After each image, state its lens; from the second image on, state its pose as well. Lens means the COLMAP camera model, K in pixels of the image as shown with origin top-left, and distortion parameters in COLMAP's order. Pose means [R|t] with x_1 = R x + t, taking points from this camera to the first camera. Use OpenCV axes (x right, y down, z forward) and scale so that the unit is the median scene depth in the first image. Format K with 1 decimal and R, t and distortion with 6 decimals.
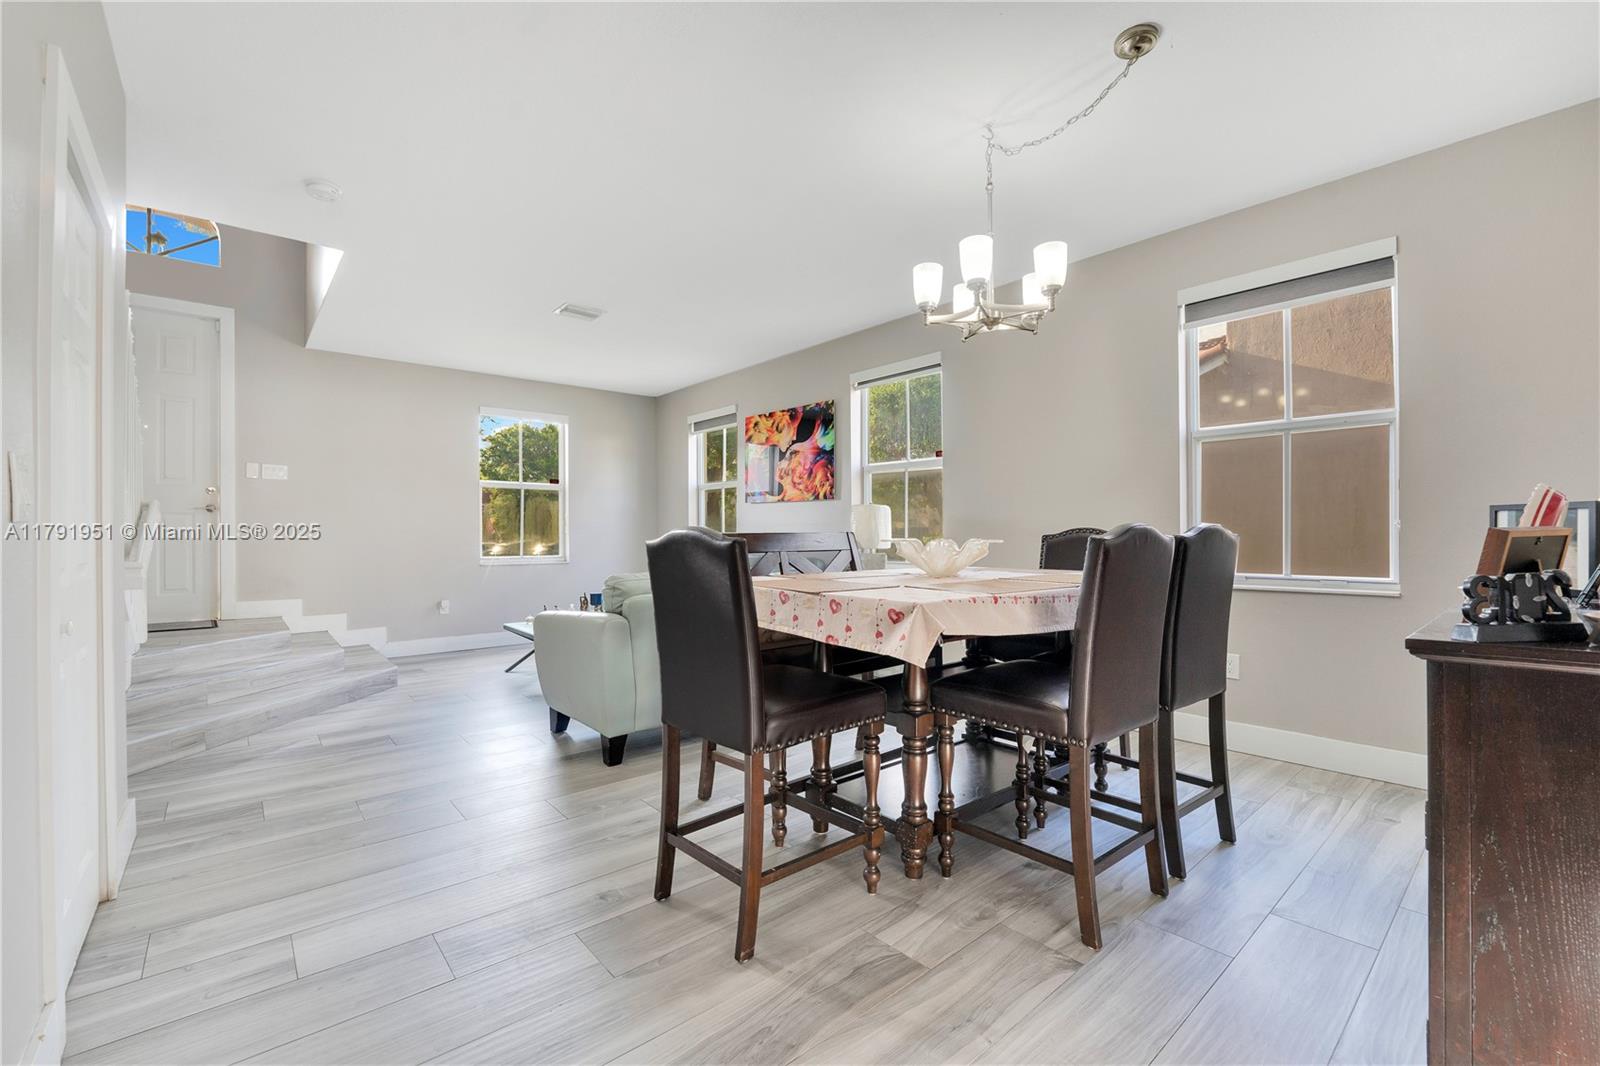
lens RADIAL K [[678.2, 0, 795.9], [0, 678.2, 539.9], [0, 0, 1]] dist [-0.030702, -0.000045]
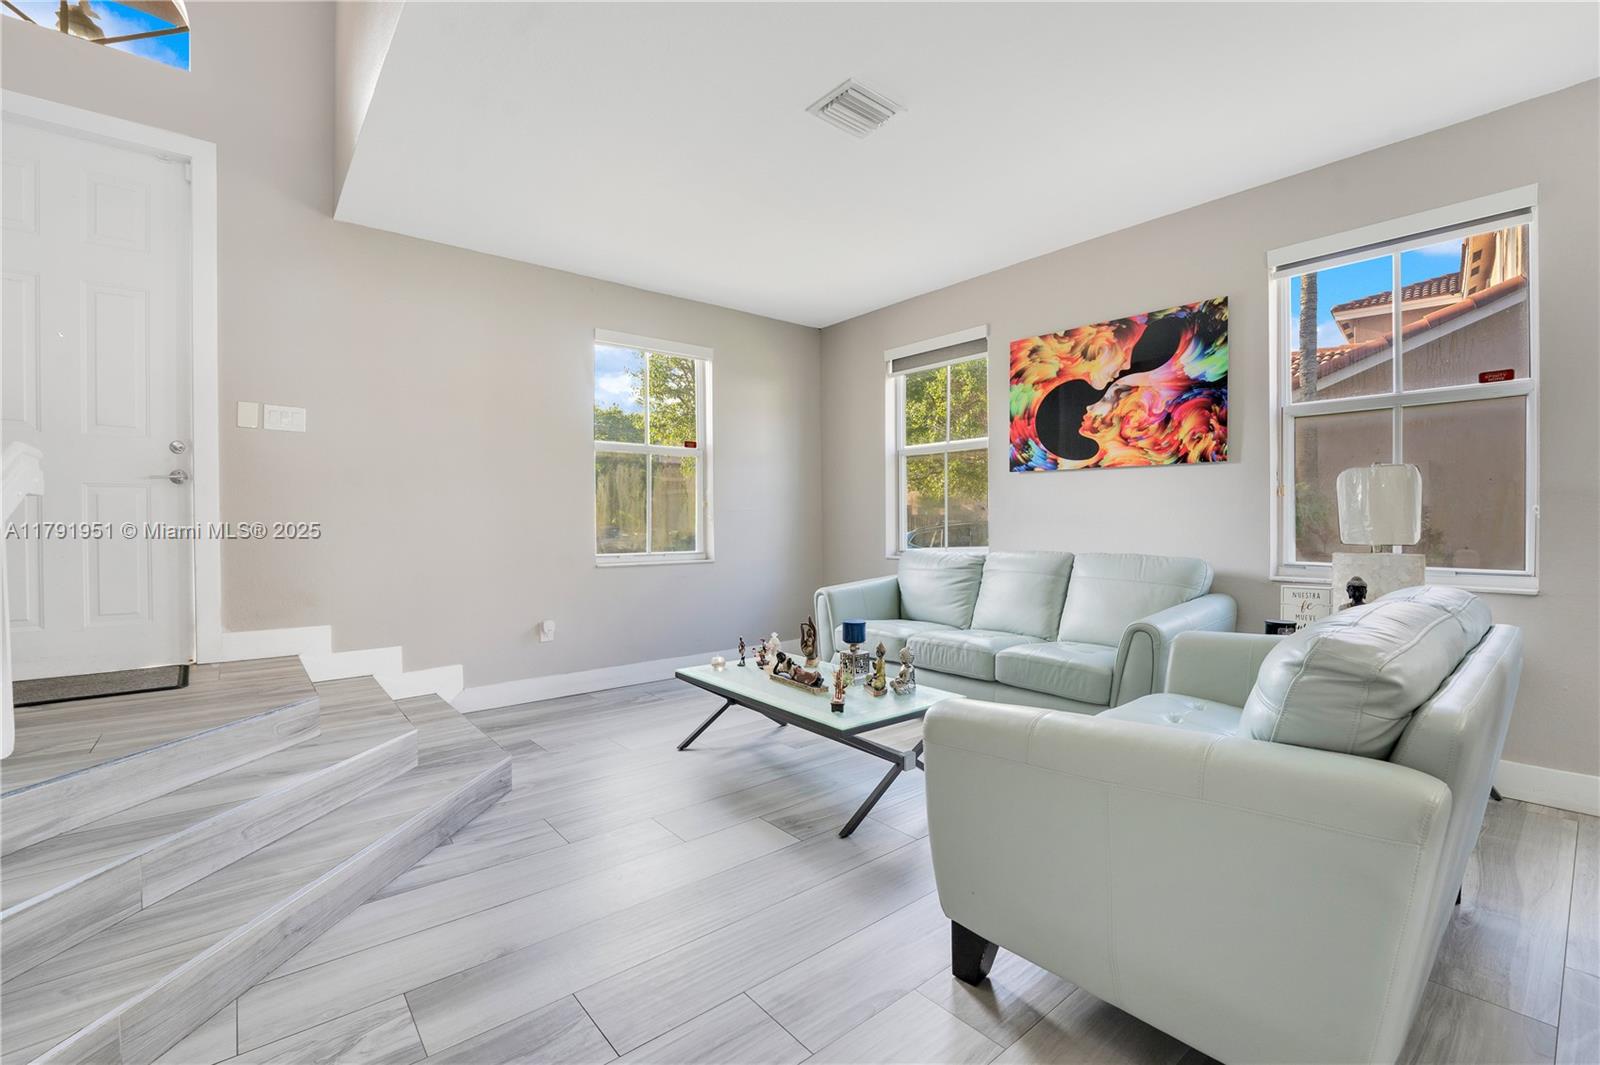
lens RADIAL K [[673.1, 0, 802.2], [0, 673.1, 536.3], [0, 0, 1]] dist [-0.026421, 0.000420]
pose [[0.999998, -0.001105, 0.001356, -0.304774], [0.001087, 0.999915, 0.013031, -0.001539], [-0.001370, -0.013030, 0.999914, 0.384137]]
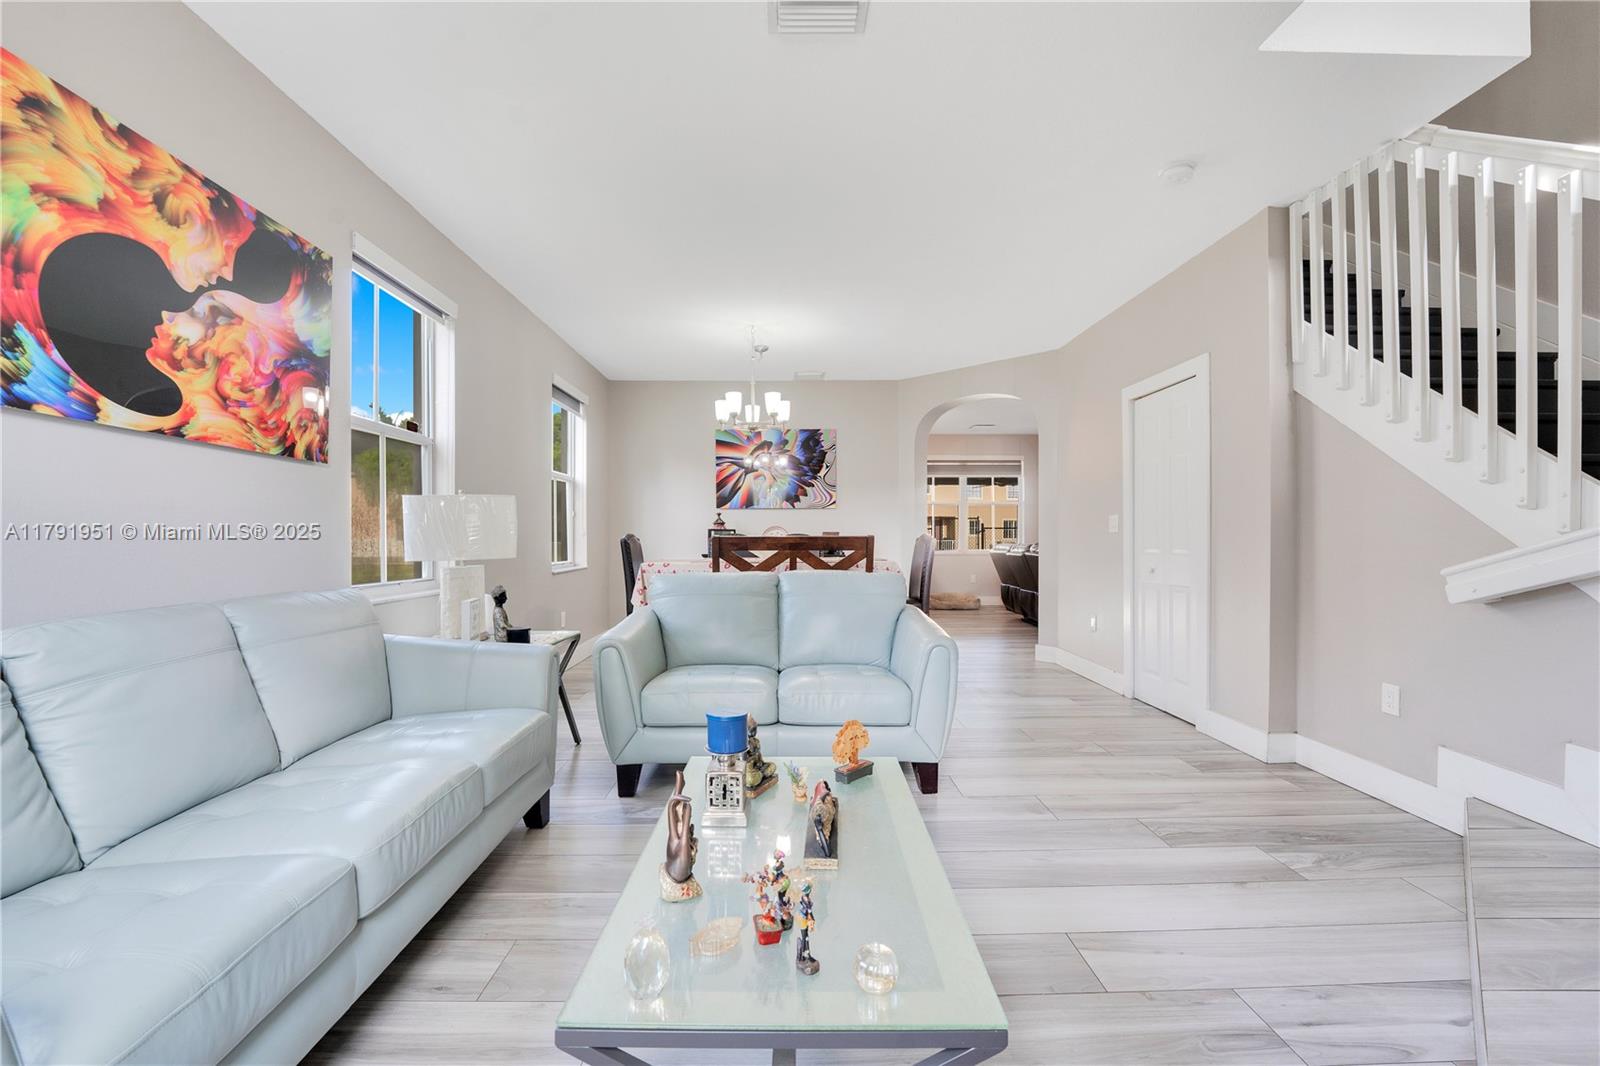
lens RADIAL K [[673.1, 0, 802.2], [0, 673.1, 536.8], [0, 0, 1]] dist [-0.026421, 0.000420]
pose [[-0.778997, 0.004395, 0.627013, -0.466042], [0.009642, 0.999941, 0.004969, -0.008143], [-0.626954, 0.009917, -0.778993, 1.089764]]
